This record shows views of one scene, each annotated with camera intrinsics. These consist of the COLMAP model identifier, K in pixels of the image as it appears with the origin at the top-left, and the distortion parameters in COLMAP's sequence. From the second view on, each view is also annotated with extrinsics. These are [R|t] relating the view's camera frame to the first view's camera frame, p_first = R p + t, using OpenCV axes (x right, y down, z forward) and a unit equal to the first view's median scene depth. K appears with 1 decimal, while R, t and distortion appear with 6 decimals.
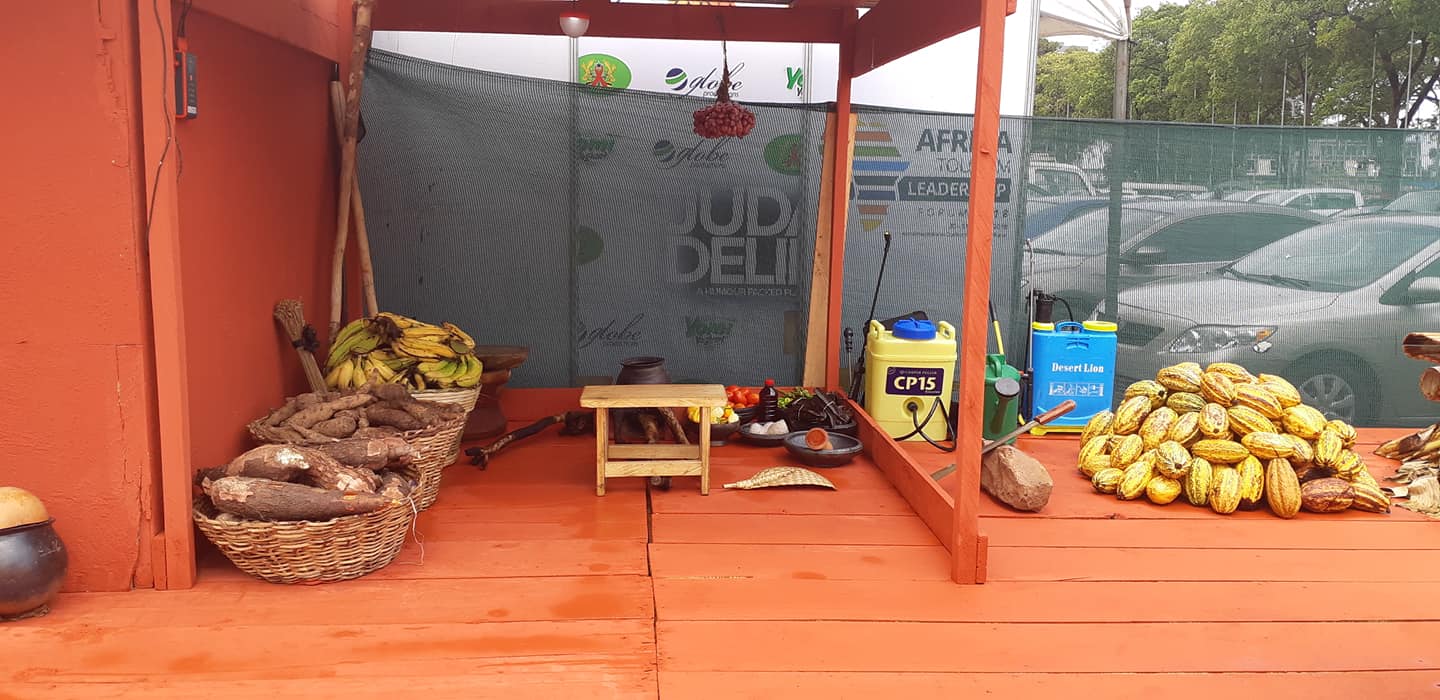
lens RADIAL K [[1175.6, 0, 745.0], [0, 1175.6, 344.2], [0, 0, 1]] dist [0.138633, -0.324192]
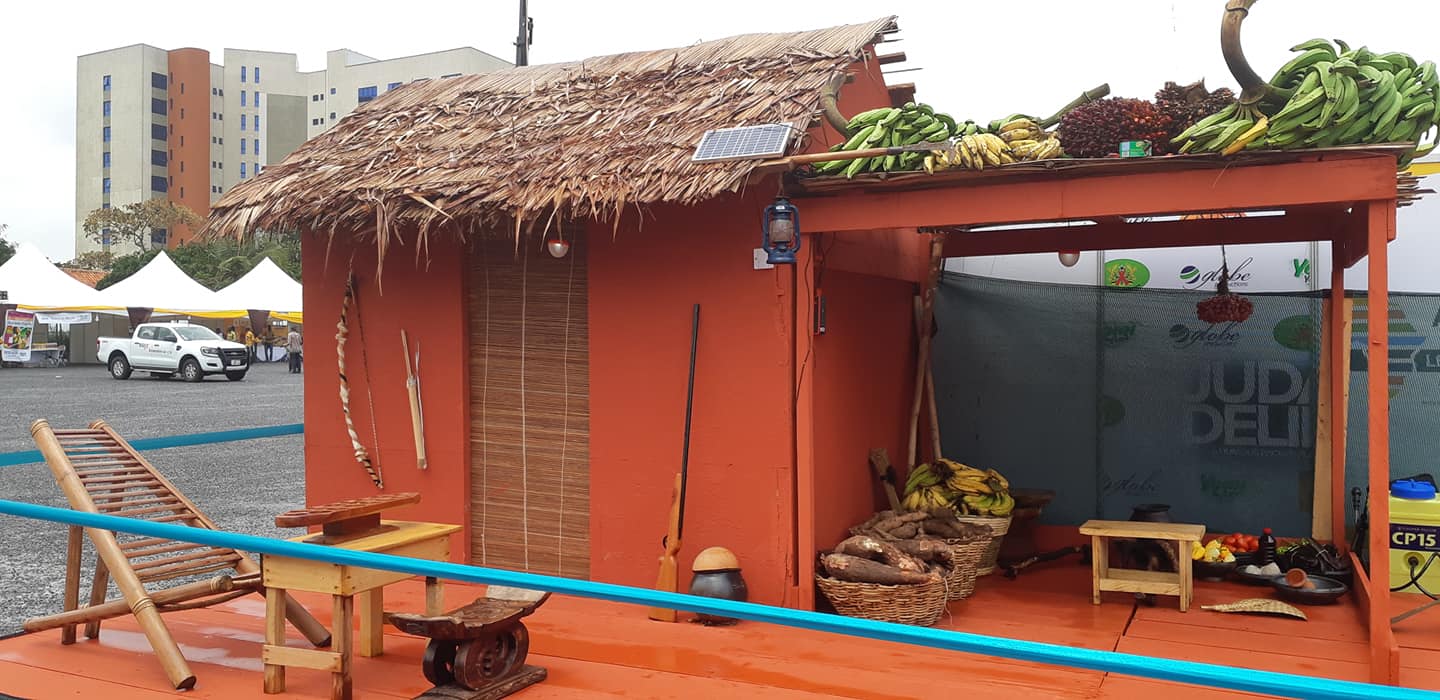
lens RADIAL K [[1175.6, 0, 745.0], [0, 1175.6, 344.2], [0, 0, 1]] dist [0.138633, -0.324192]
pose [[0.877519, -0.021611, -0.479056, 0.164104], [-0.045233, 0.990800, -0.127554, 0.028163], [0.477405, 0.133600, 0.868467, -0.343670]]
